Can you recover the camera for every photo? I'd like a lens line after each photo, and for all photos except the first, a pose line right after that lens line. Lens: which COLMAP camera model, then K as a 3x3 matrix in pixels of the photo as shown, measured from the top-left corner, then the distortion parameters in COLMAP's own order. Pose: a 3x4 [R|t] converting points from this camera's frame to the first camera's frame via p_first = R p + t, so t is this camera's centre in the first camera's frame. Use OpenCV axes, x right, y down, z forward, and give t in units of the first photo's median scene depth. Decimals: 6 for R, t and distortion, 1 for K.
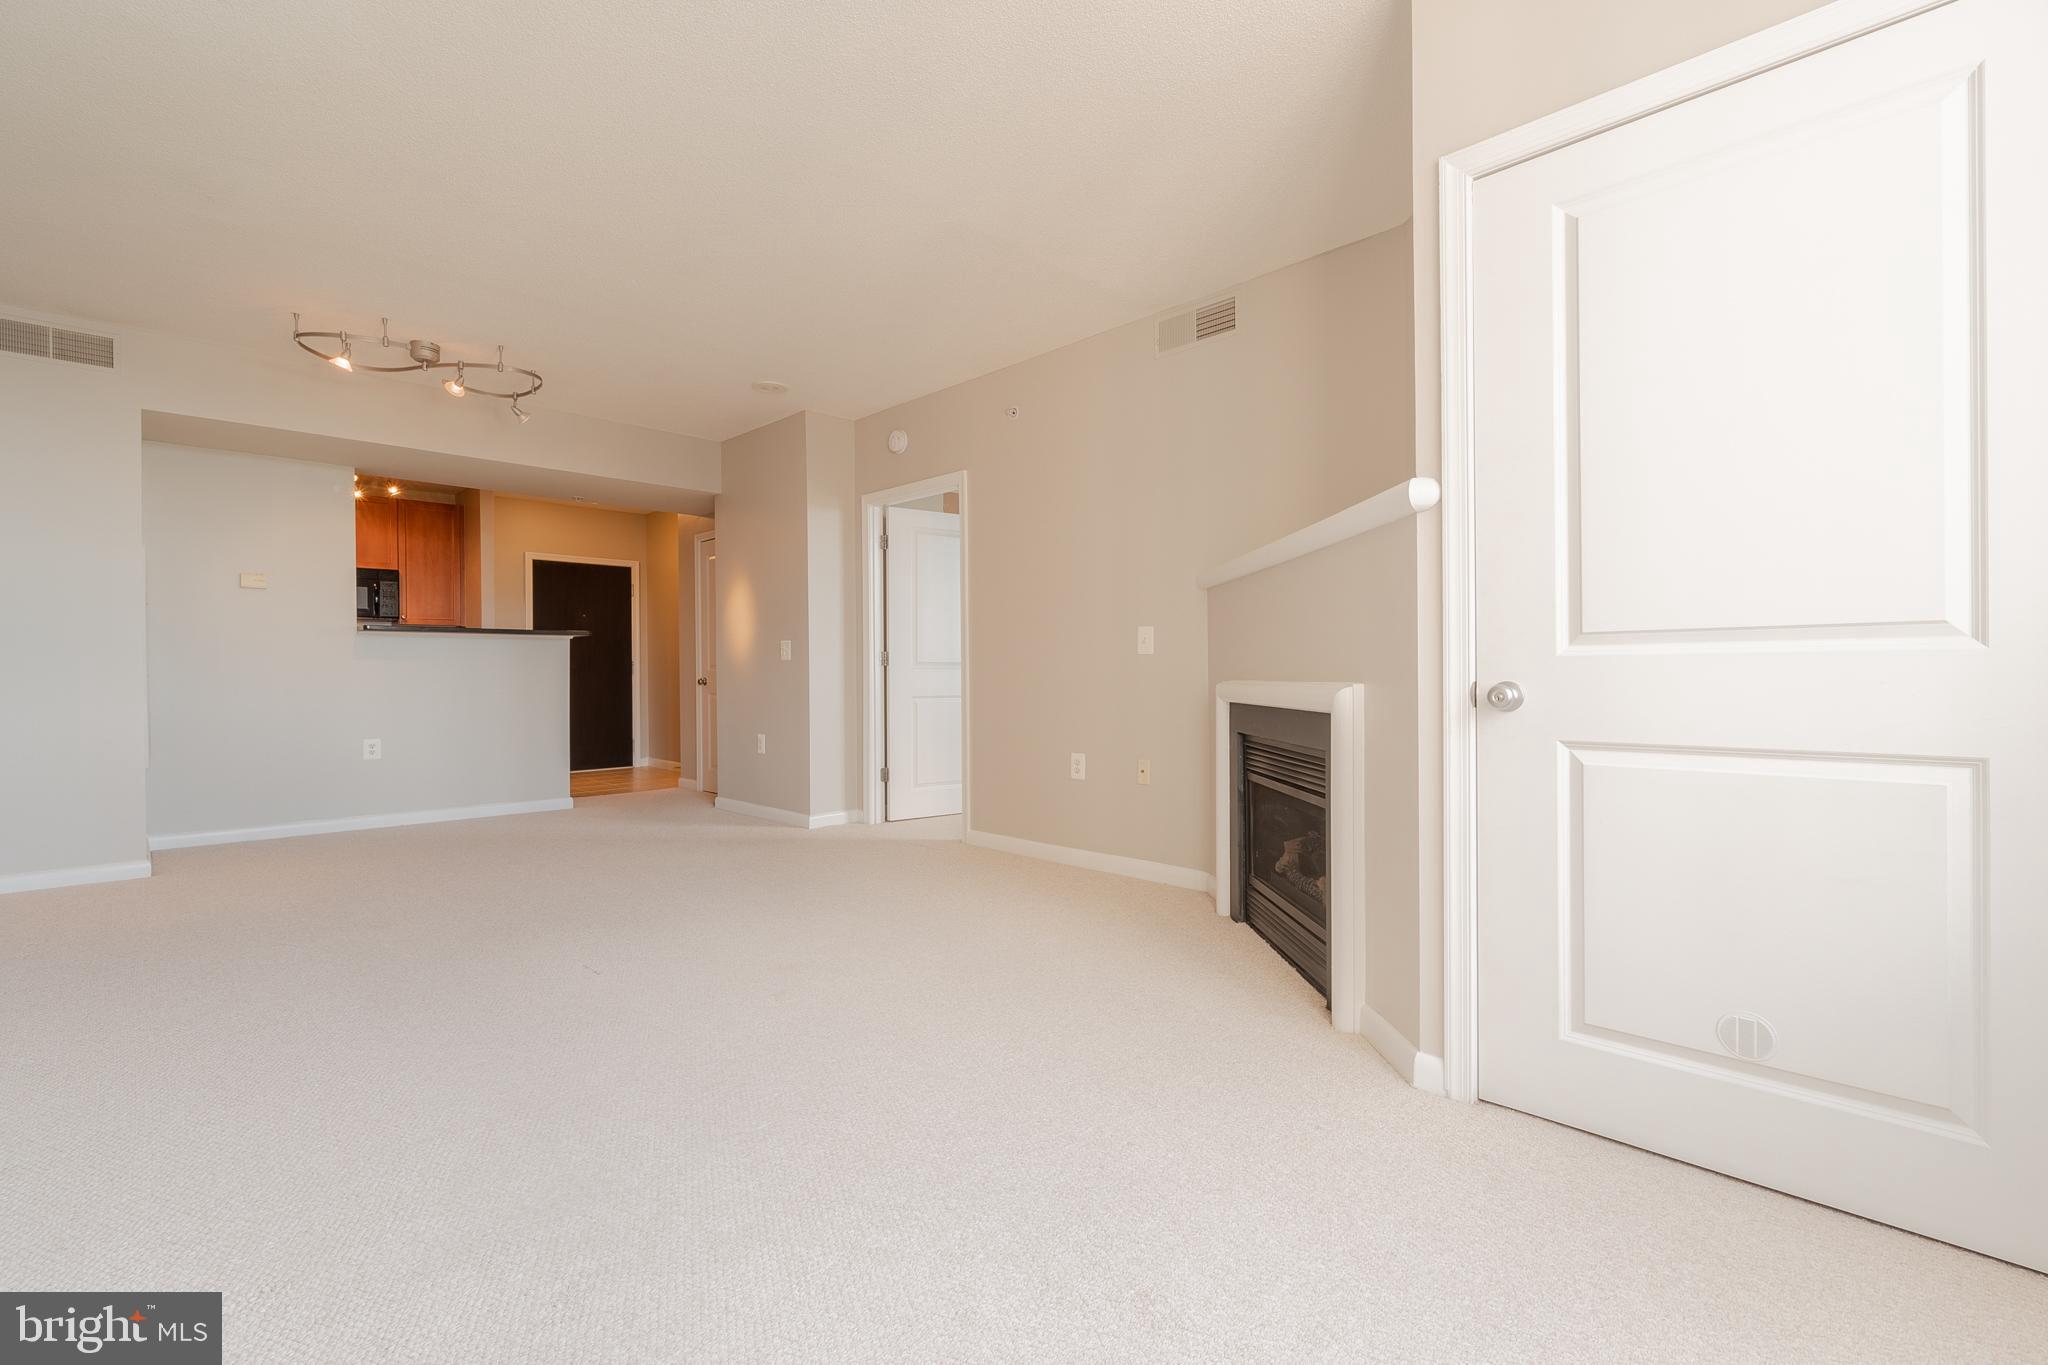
lens RADIAL K [[896.3, 0, 1030.0], [0, 896.3, 676.9], [0, 0, 1]] dist [0.001035, 0.000450]
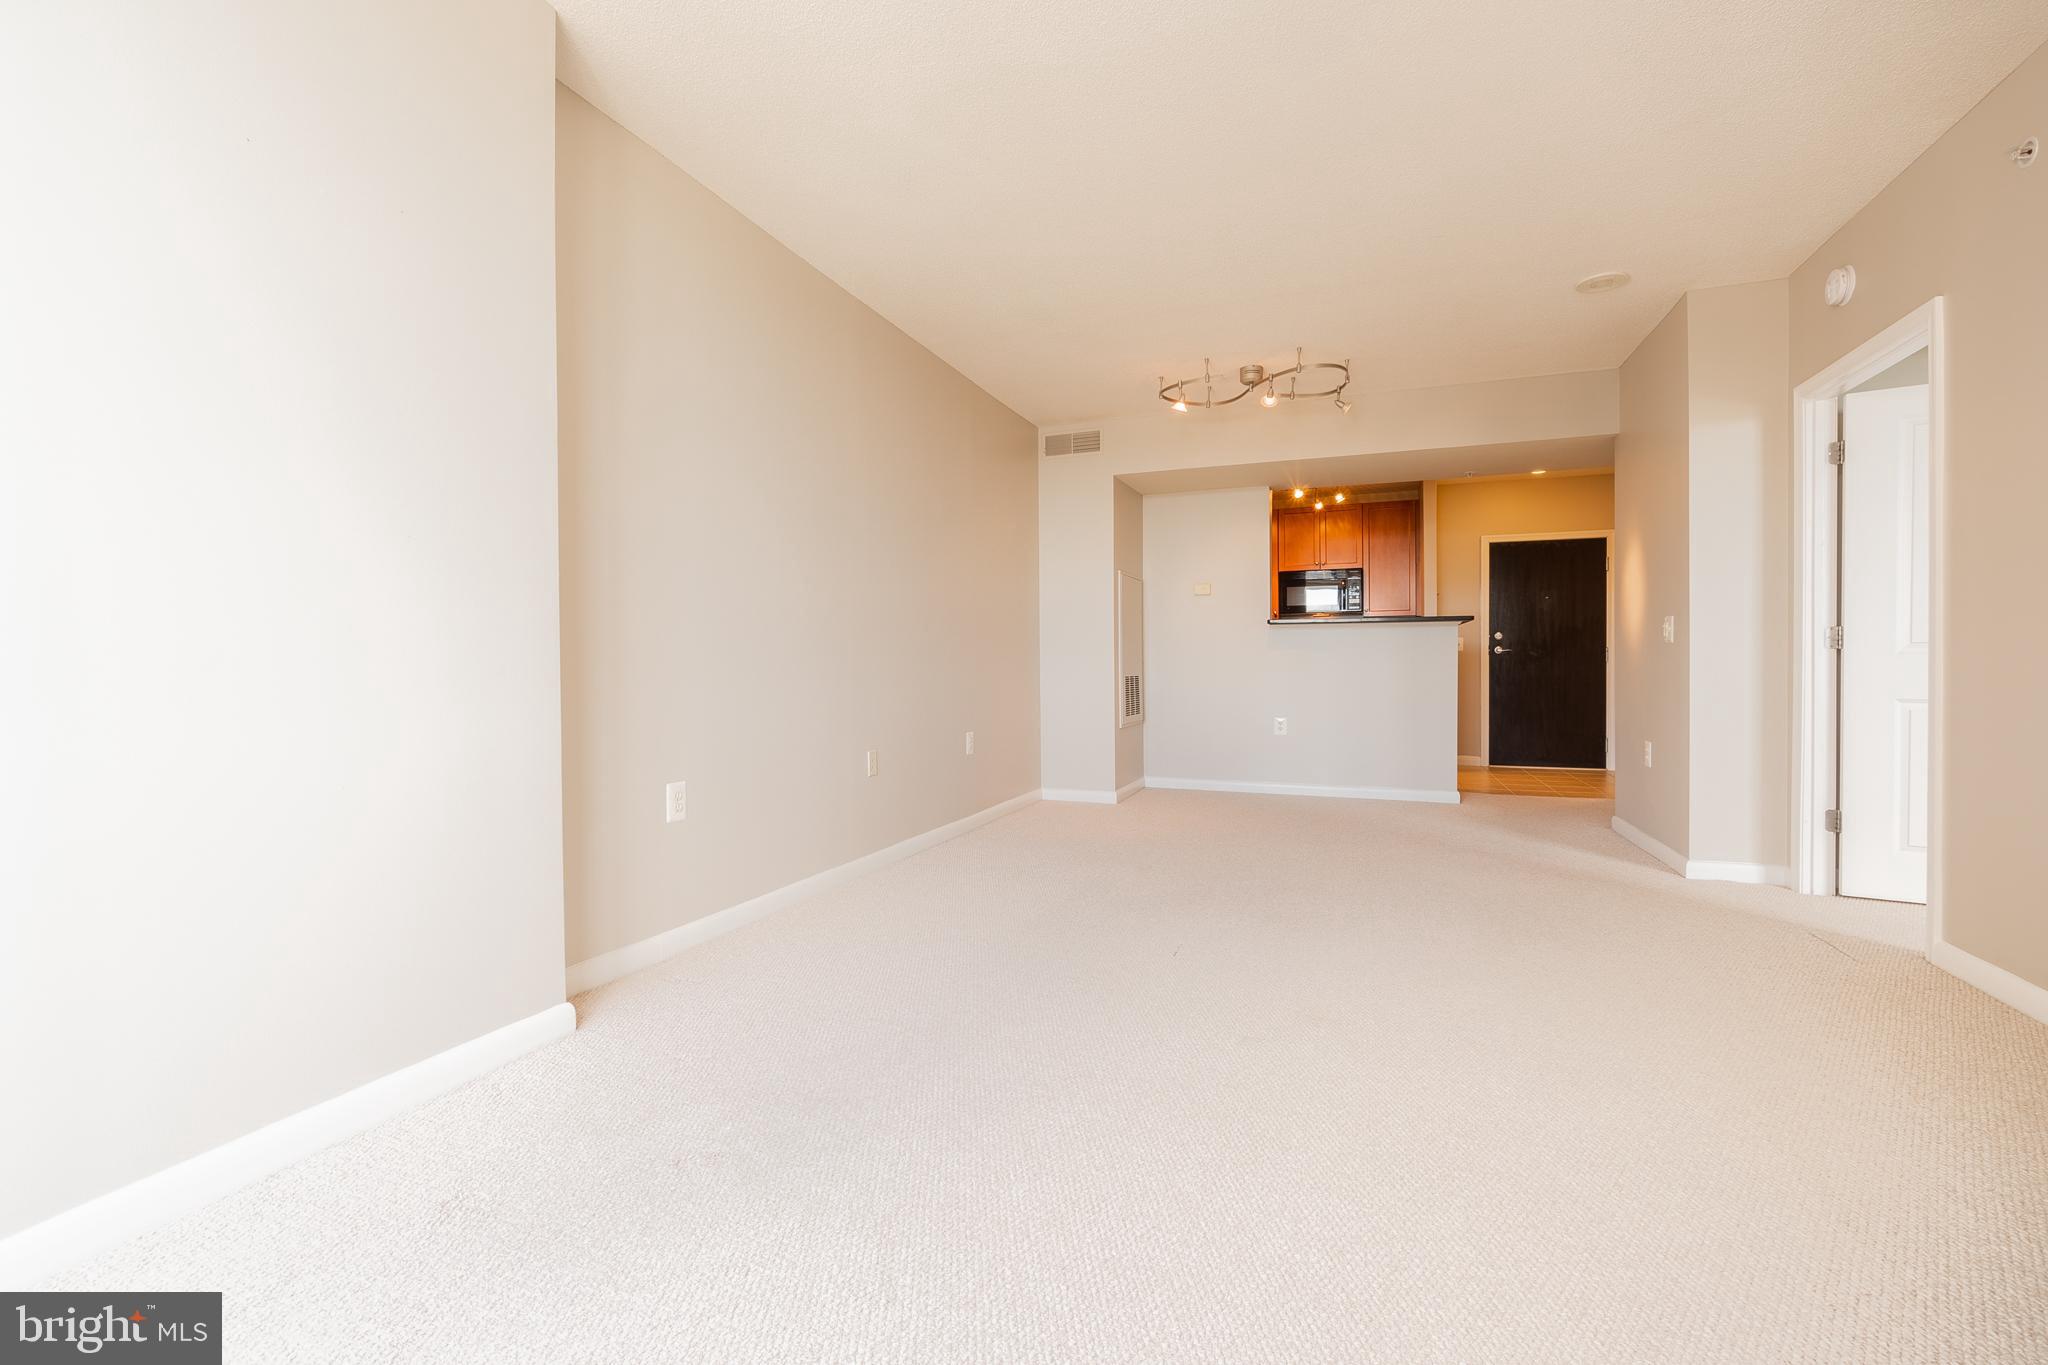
lens RADIAL K [[896.3, 0, 1026.6], [0, 896.3, 676.8], [0, 0, 1]] dist [0.001035, 0.000450]
pose [[0.401442, 0.015727, -0.915749, 0.189617], [-0.002463, 0.999867, 0.016092, -0.001266], [0.915881, -0.004205, 0.401427, 0.222634]]
